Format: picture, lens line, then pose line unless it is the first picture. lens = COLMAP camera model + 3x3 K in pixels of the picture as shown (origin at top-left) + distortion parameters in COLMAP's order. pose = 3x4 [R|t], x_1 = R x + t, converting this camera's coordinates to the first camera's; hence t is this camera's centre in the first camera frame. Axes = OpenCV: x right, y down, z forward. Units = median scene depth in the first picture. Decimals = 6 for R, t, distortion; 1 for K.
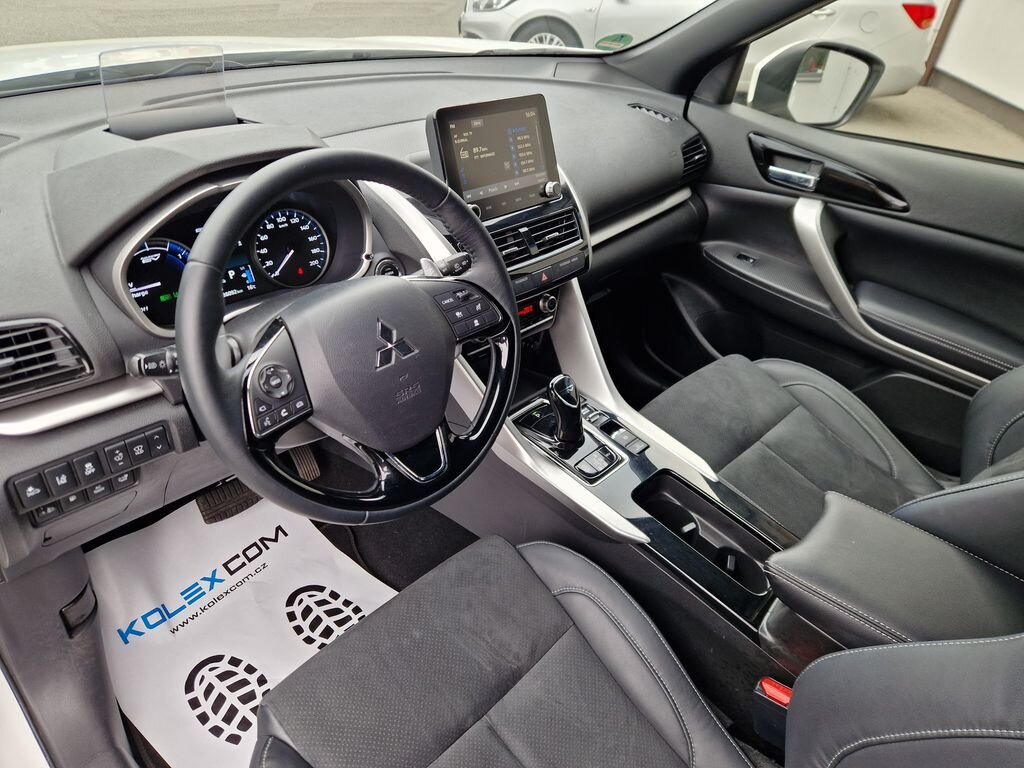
lens RADIAL K [[691.9, 0, 499.0], [0, 691.9, 378.6], [0, 0, 1]] dist [0.076509, -0.069952]
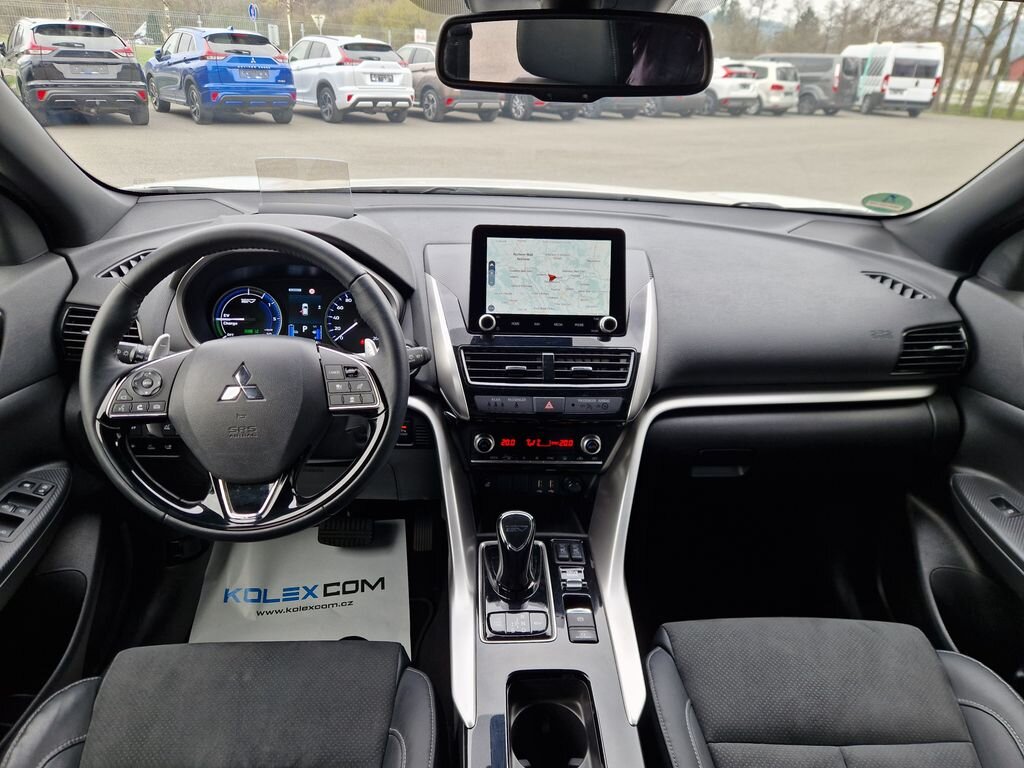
lens RADIAL K [[690.7, 0, 512.0], [0, 690.7, 384.0], [0, 0, 1]] dist [0.071309, -0.062555]
pose [[0.735445, 0.236800, -0.634860, 0.495728], [-0.362381, 0.929149, -0.073227, -0.071365], [0.572539, 0.283916, 0.769150, 0.203631]]
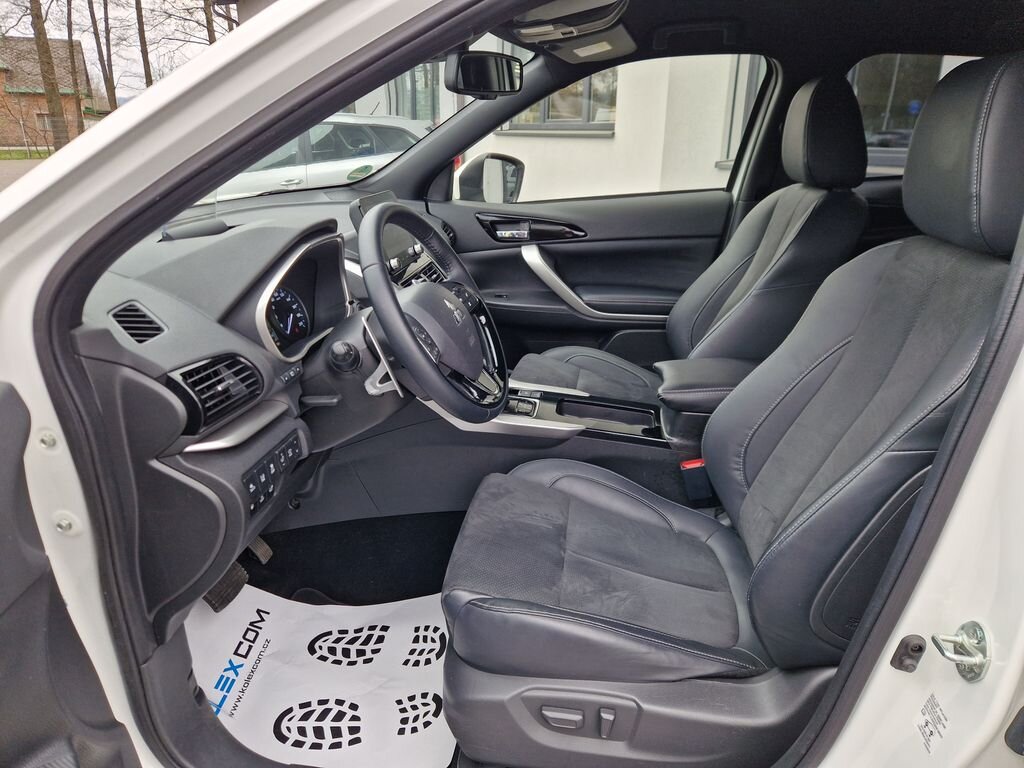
lens RADIAL K [[690.7, 0, 512.0], [0, 690.7, 384.0], [0, 0, 1]] dist [0.071309, -0.062555]
pose [[0.804091, -0.288730, 0.519686, -0.498162], [0.390135, 0.915864, -0.094800, 0.161942], [-0.448590, 0.278975, 0.849082, -0.188580]]
